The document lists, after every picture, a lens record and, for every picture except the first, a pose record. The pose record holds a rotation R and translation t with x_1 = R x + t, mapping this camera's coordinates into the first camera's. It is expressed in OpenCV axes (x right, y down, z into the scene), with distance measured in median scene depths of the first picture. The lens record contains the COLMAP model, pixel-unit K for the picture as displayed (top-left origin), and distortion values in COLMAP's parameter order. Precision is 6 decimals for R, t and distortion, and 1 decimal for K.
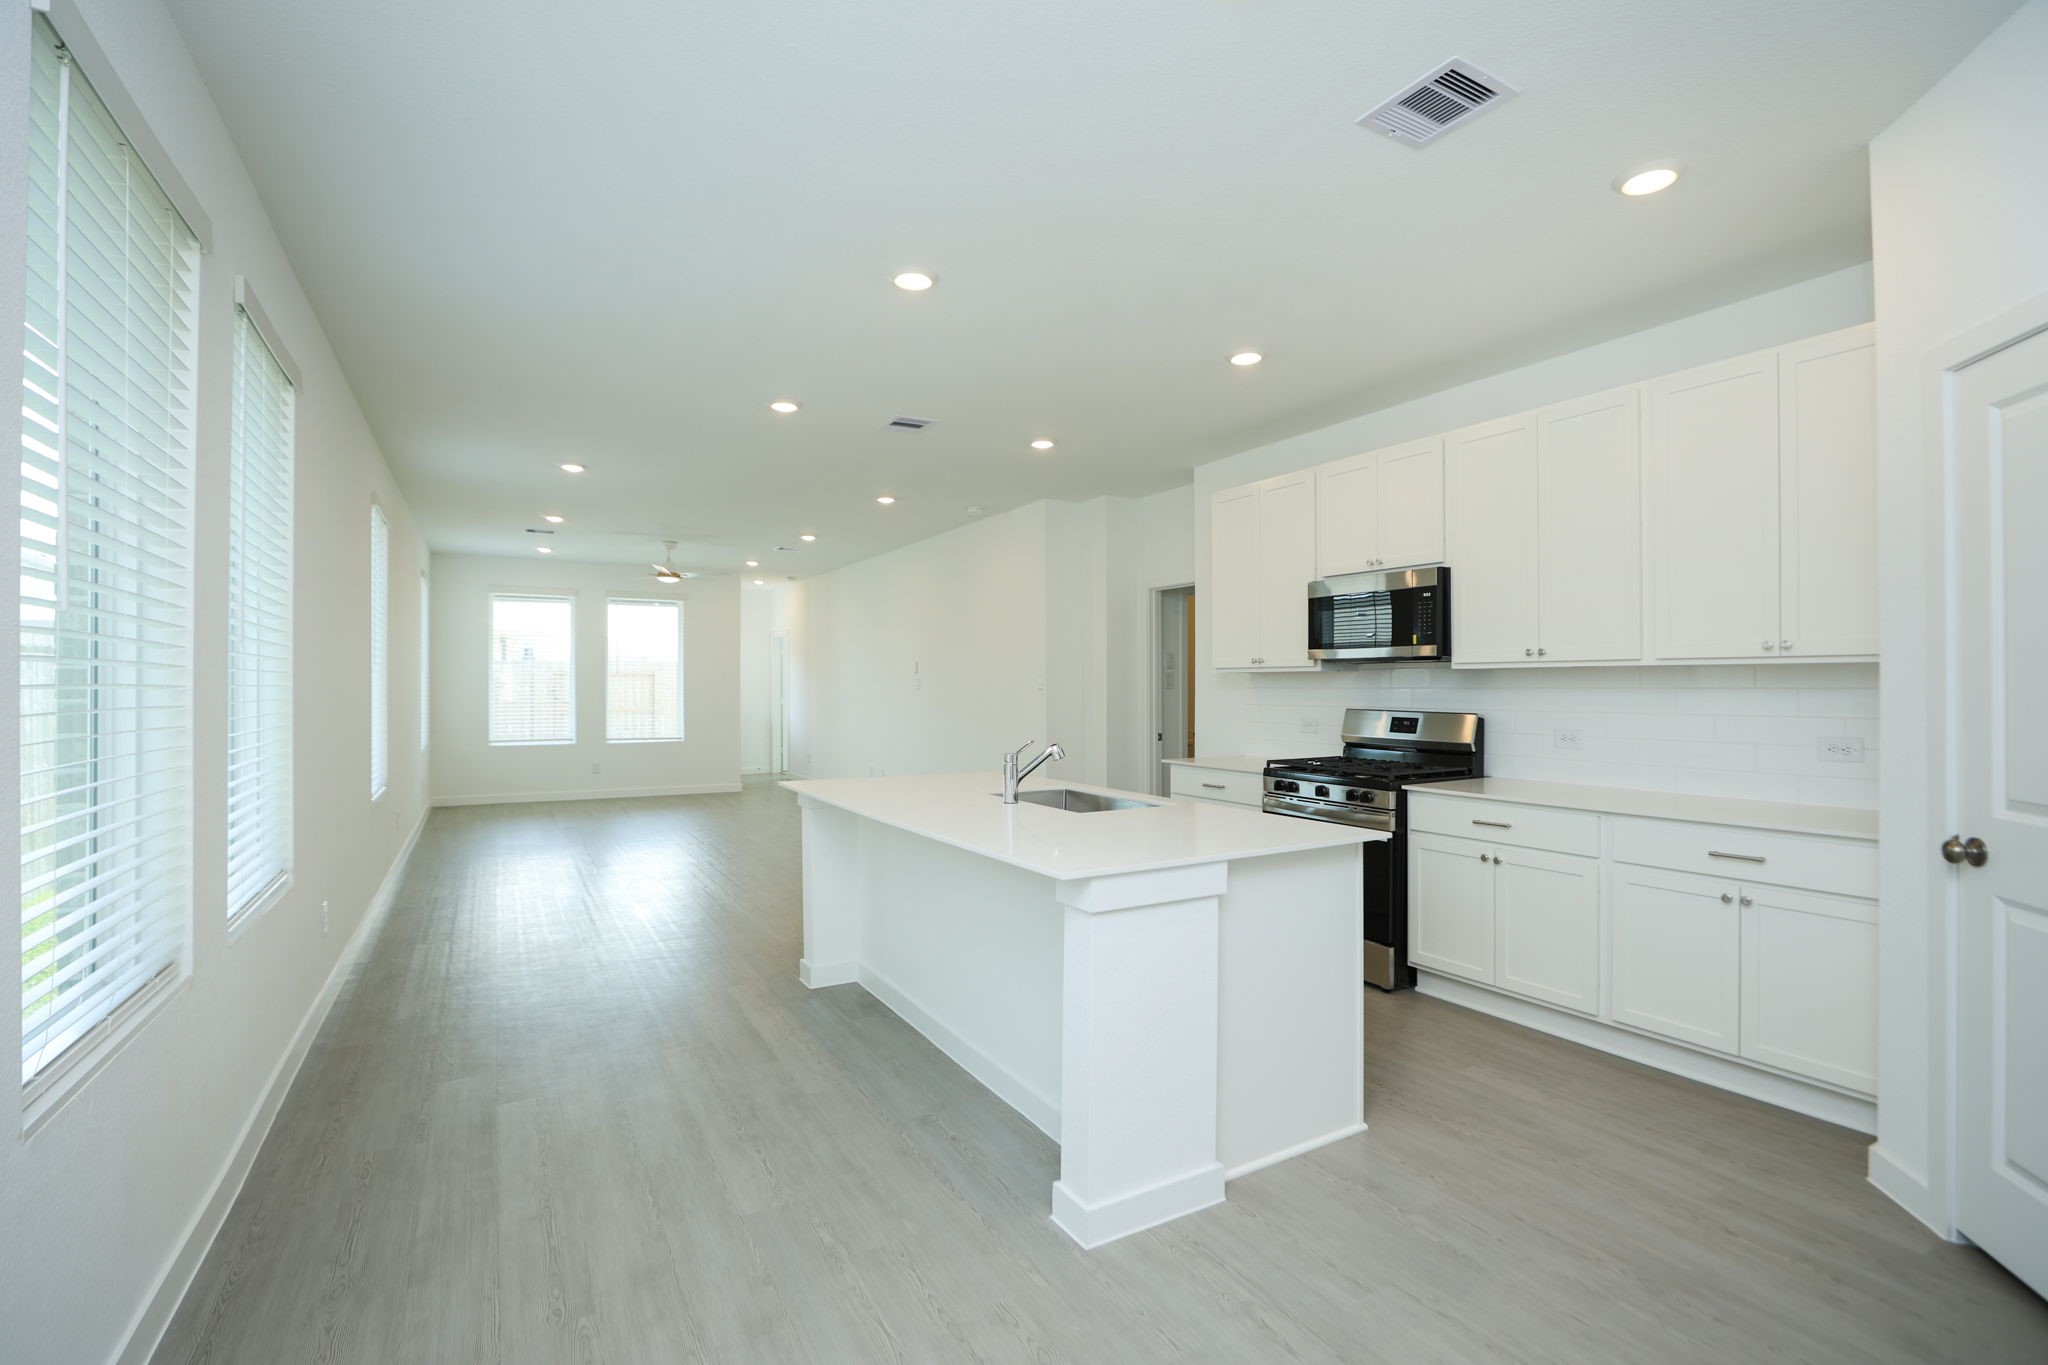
lens RADIAL K [[930.3, 0, 1019.6], [0, 930.3, 685.3], [0, 0, 1]] dist [-0.044172, 0.010605]
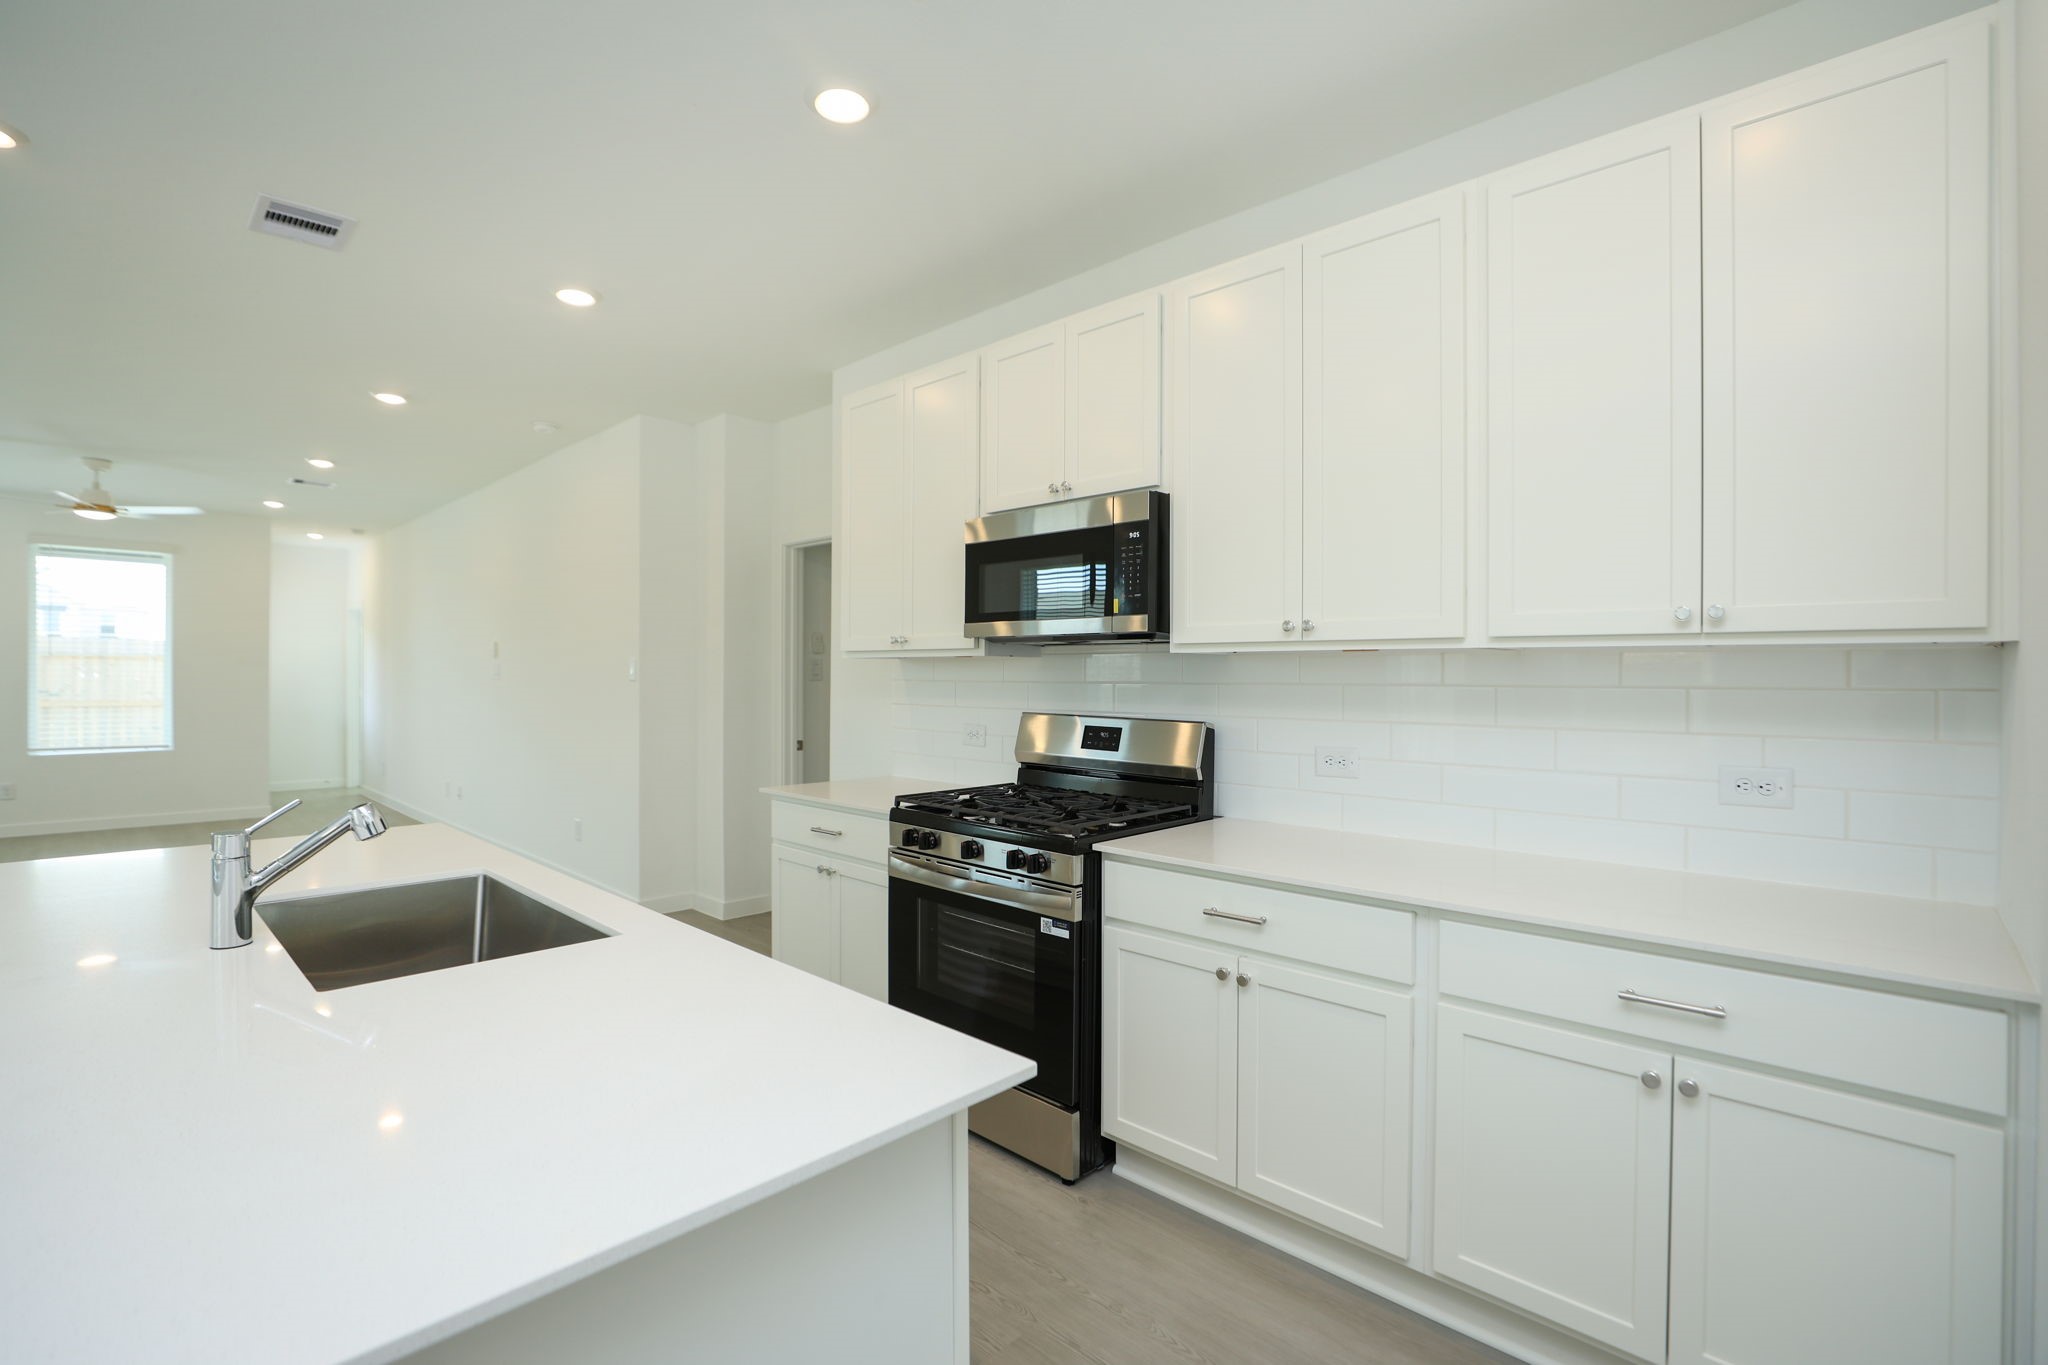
lens RADIAL K [[930.3, 0, 1019.6], [0, 930.3, 685.3], [0, 0, 1]] dist [-0.044172, 0.010605]
pose [[0.958170, 0.003919, 0.286173, 0.183966], [-0.006802, 0.999936, 0.009080, -0.000785], [-0.286119, -0.010647, 0.958135, 0.410810]]
